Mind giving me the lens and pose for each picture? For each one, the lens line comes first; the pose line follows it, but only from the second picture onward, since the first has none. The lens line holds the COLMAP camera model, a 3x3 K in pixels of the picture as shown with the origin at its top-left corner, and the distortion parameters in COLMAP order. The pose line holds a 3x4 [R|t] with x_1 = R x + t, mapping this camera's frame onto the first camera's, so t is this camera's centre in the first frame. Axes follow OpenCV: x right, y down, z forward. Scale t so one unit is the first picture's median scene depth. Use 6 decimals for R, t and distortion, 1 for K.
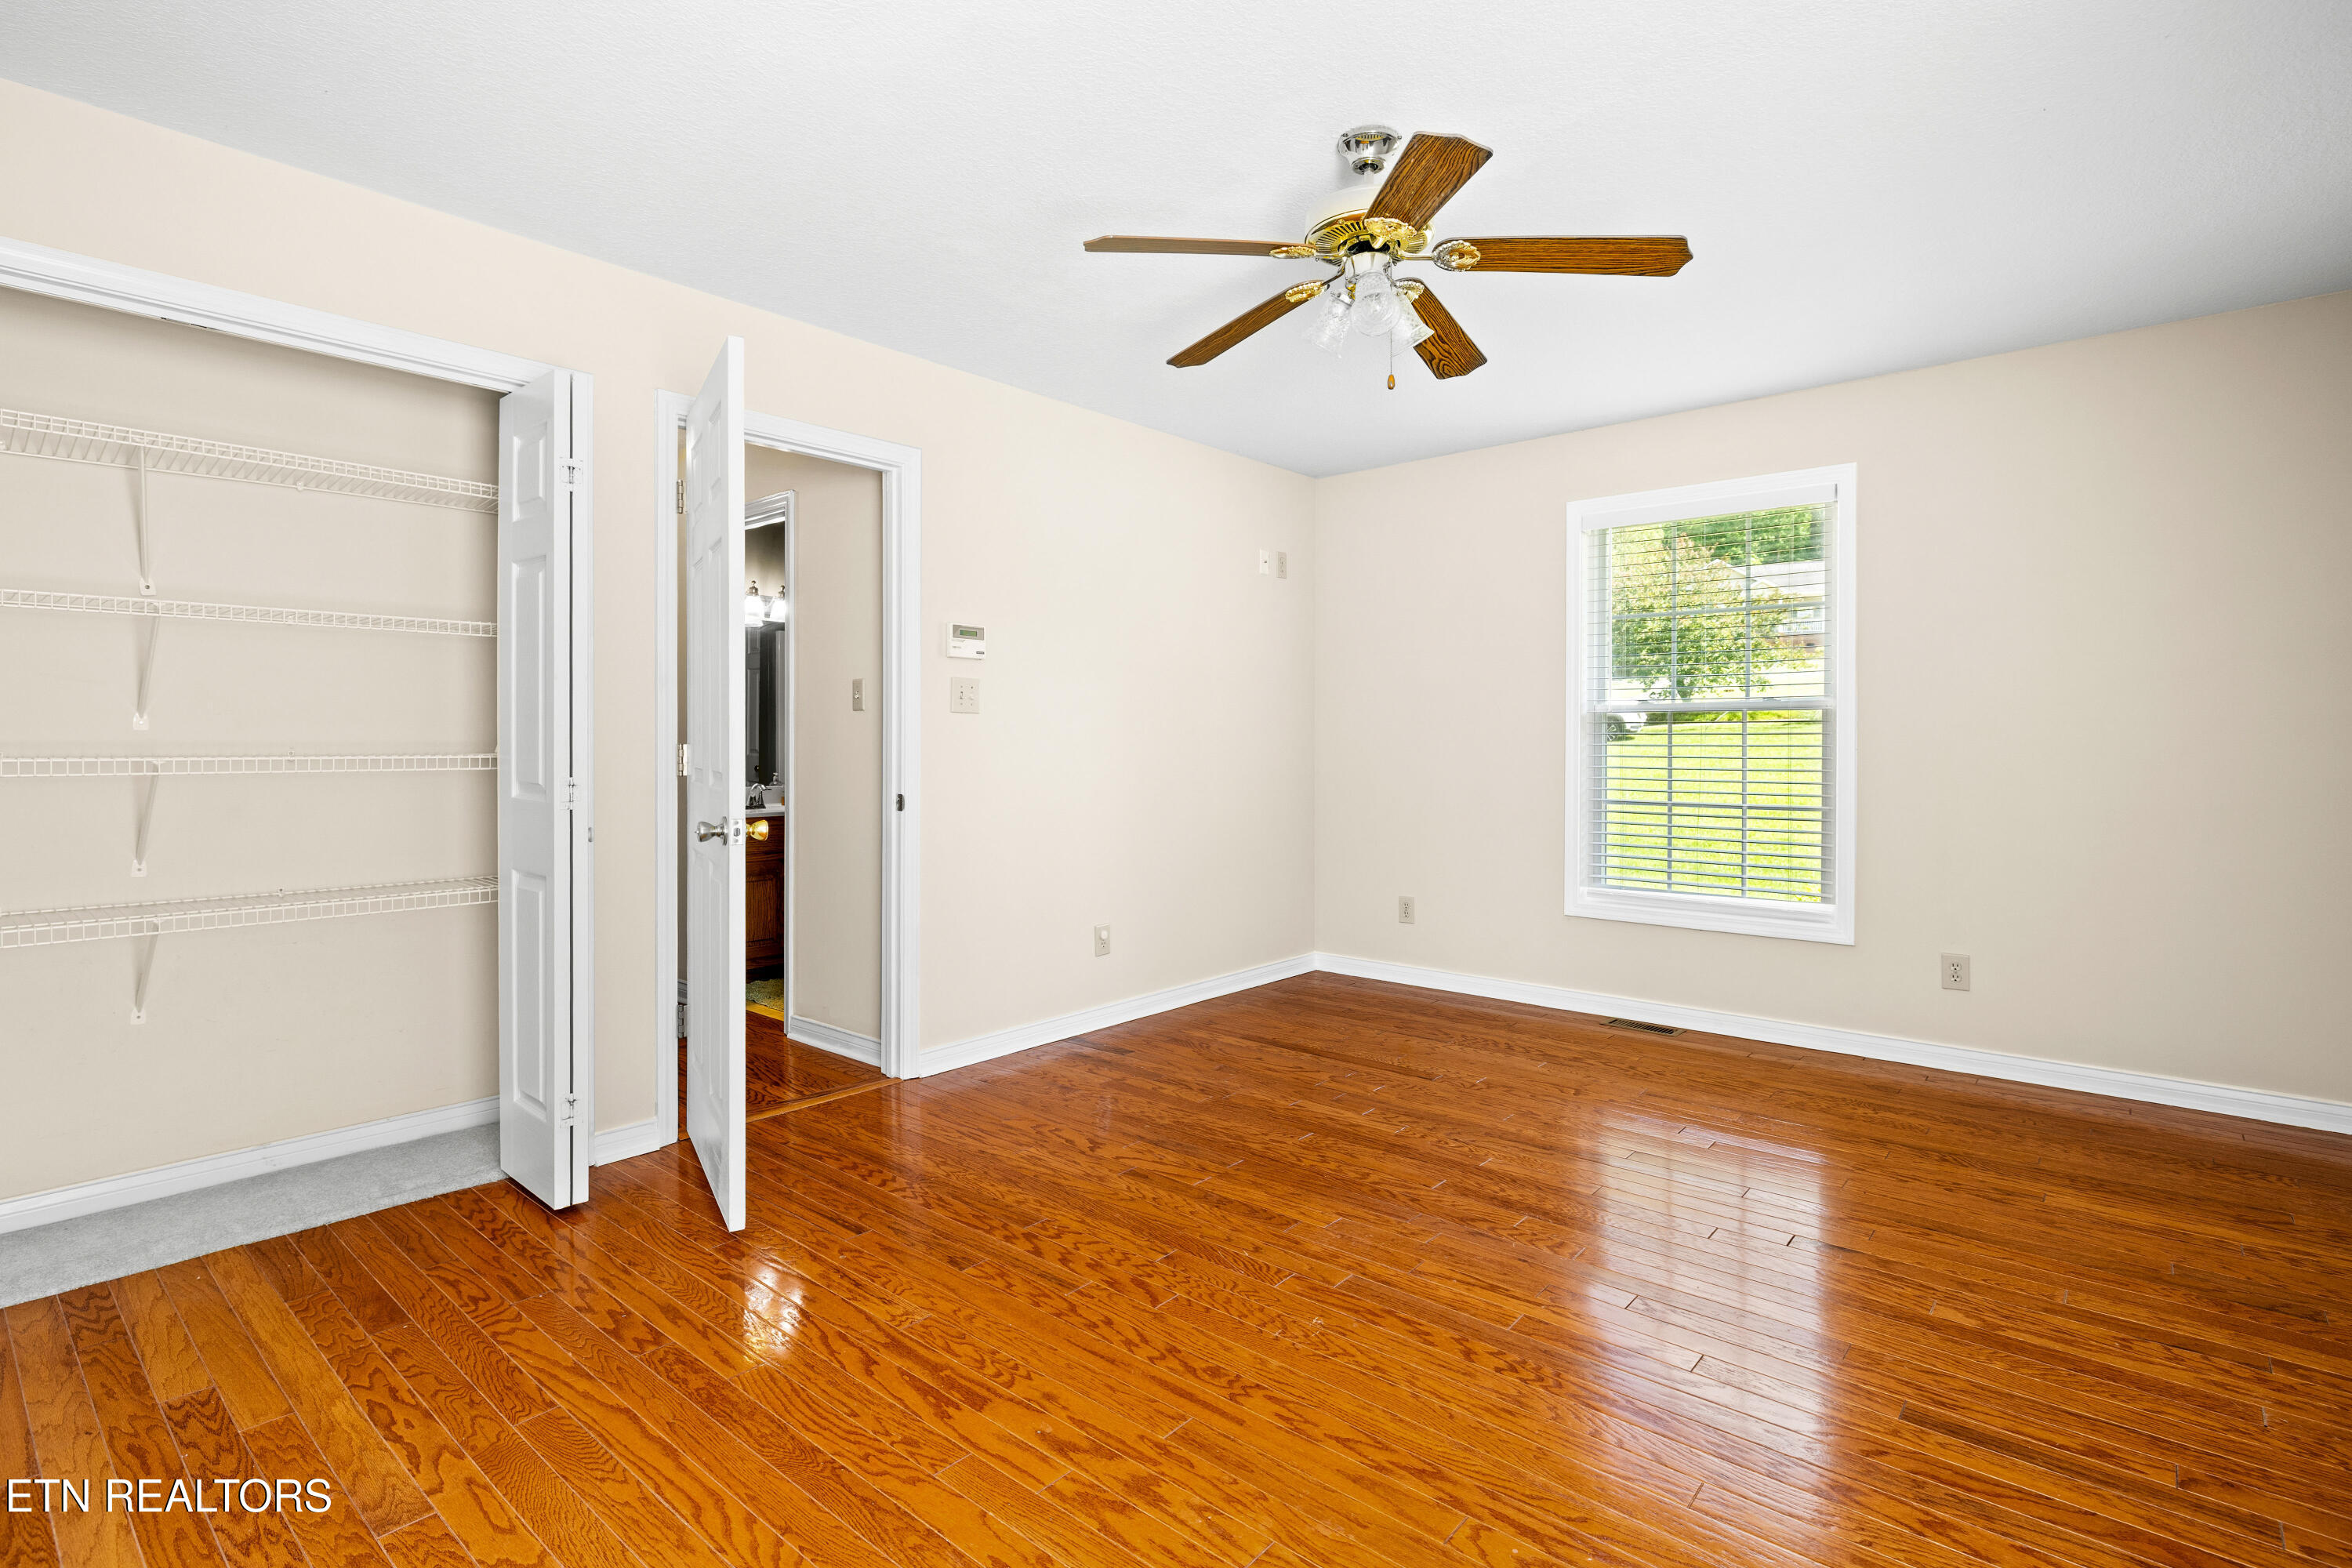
lens RADIAL K [[1140.9, 0, 1177.9], [0, 1140.9, 771.4], [0, 0, 1]] dist [-0.006123, 0.001572]
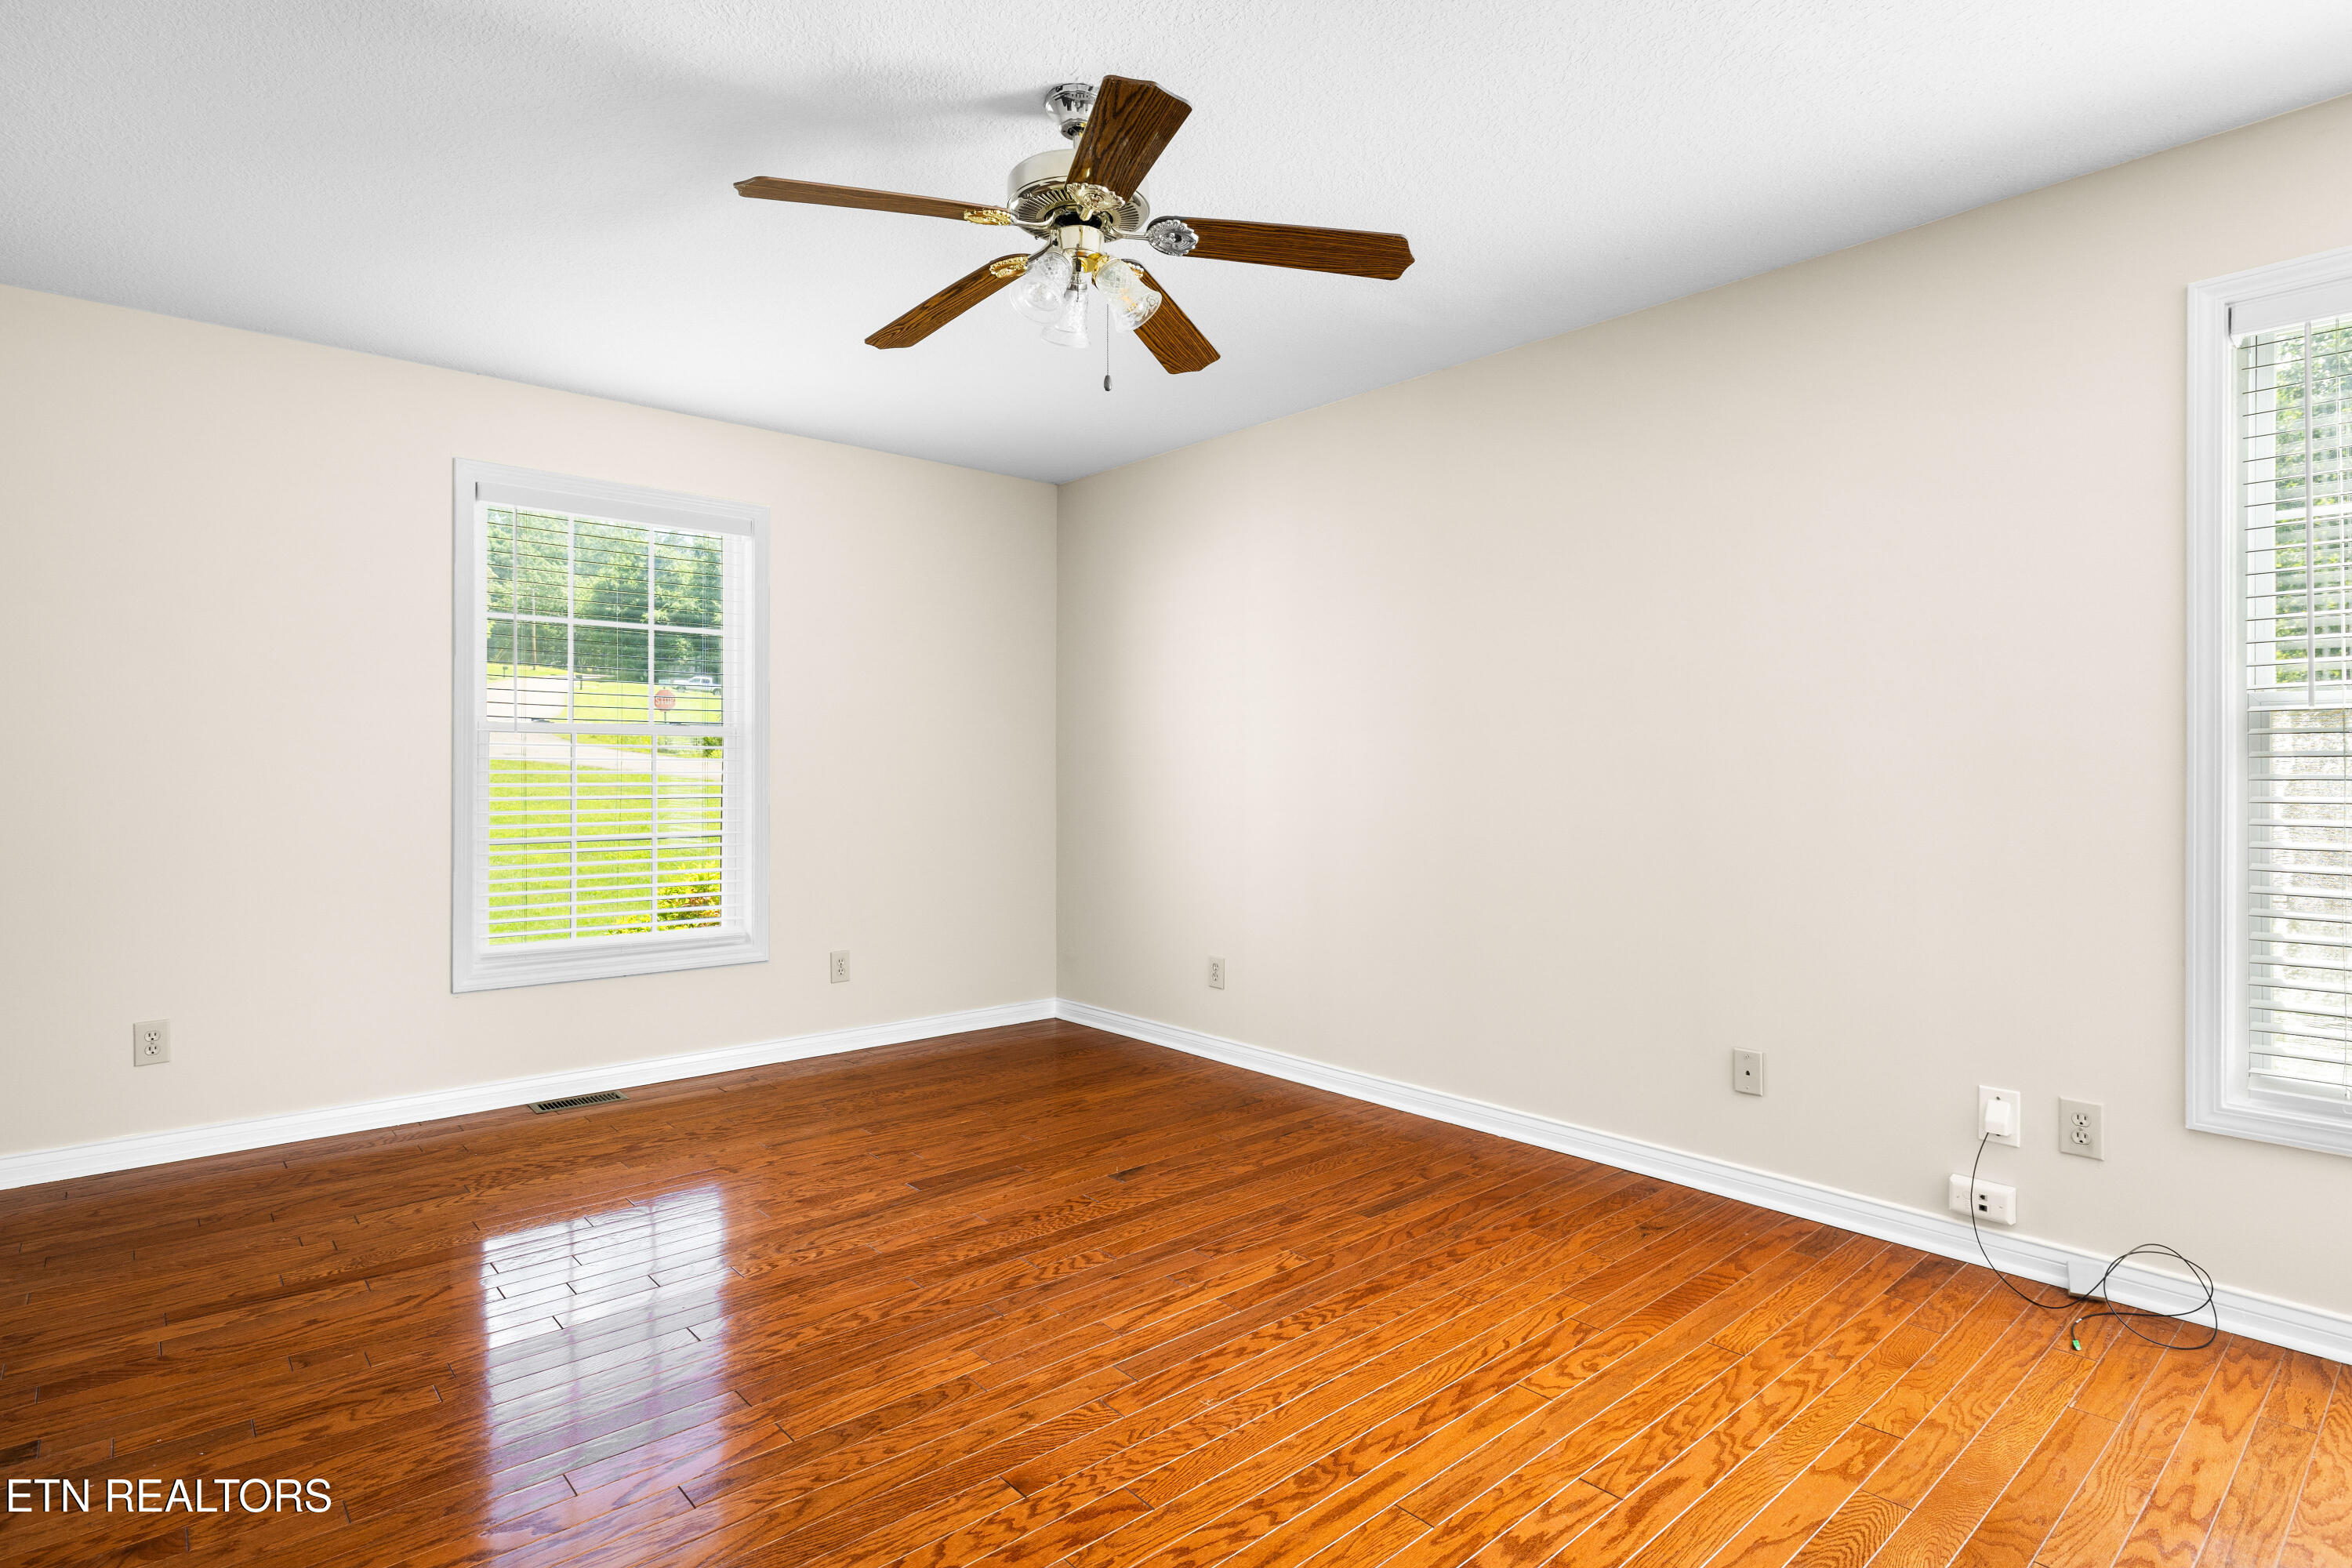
lens RADIAL K [[1199.3, 0, 1178.4], [0, 1199.3, 775.5], [0, 0, 1]] dist [-0.007121, -0.001020]
pose [[0.134121, -0.006459, 0.990944, -0.790345], [0.025377, 0.999673, 0.003081, -0.014944], [-0.990640, 0.024734, 0.134241, 0.858306]]
